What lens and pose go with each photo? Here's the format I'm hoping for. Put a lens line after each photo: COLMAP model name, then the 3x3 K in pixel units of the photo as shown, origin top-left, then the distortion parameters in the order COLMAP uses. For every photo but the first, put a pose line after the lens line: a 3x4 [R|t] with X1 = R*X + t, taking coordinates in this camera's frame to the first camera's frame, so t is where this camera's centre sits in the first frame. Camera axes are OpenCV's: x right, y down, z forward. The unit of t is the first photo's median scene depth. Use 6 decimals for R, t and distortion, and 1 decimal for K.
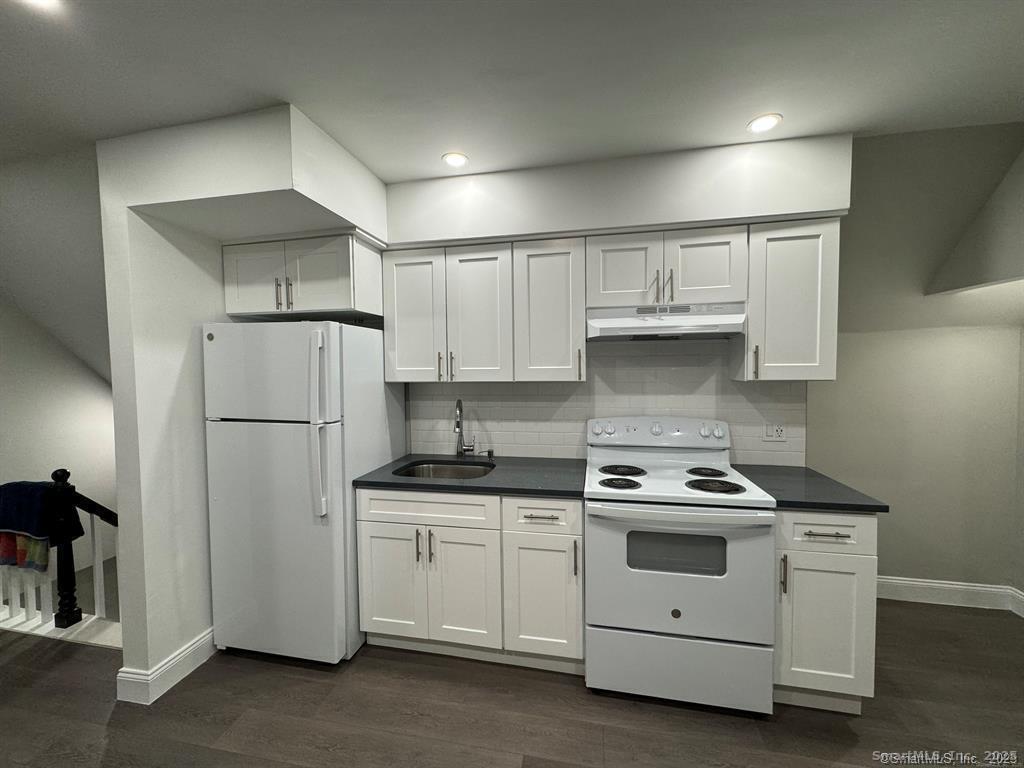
lens RADIAL K [[407.1, 0, 511.4], [0, 407.1, 381.7], [0, 0, 1]] dist [-0.001527, -0.000119]
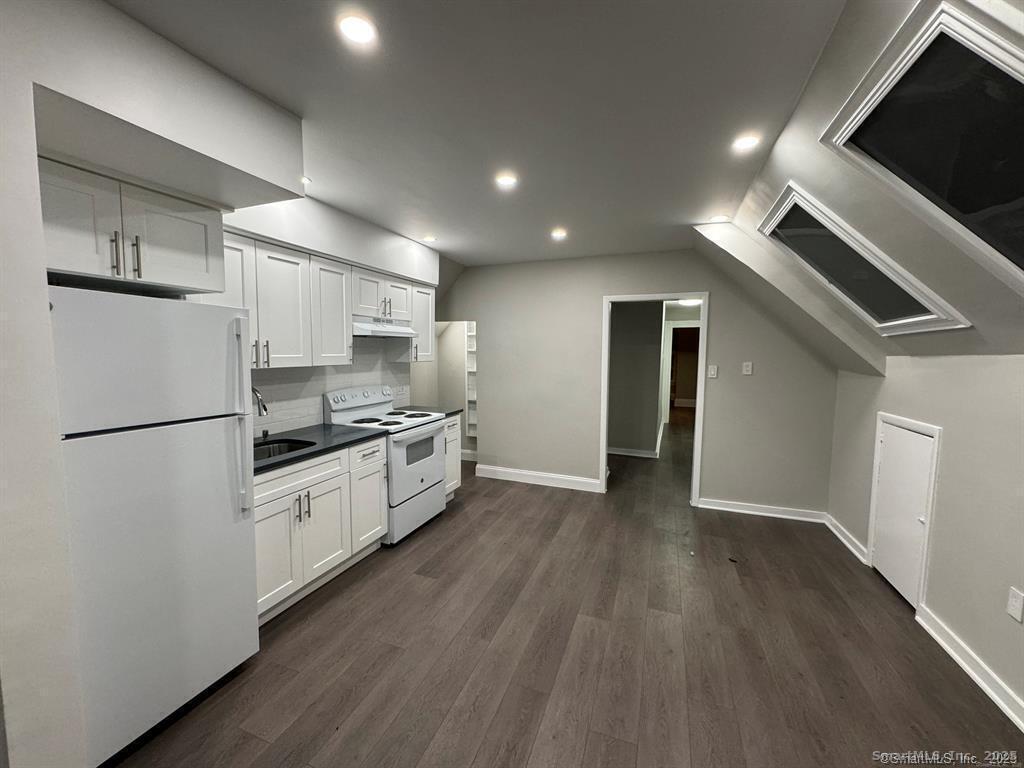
lens RADIAL K [[407.1, 0, 511.4], [0, 407.1, 381.7], [0, 0, 1]] dist [-0.001527, -0.000119]
pose [[0.170370, -0.064597, 0.983261, -1.203896], [0.026377, 0.997790, 0.060981, -0.013641], [-0.985027, 0.015546, 0.171697, 0.191920]]
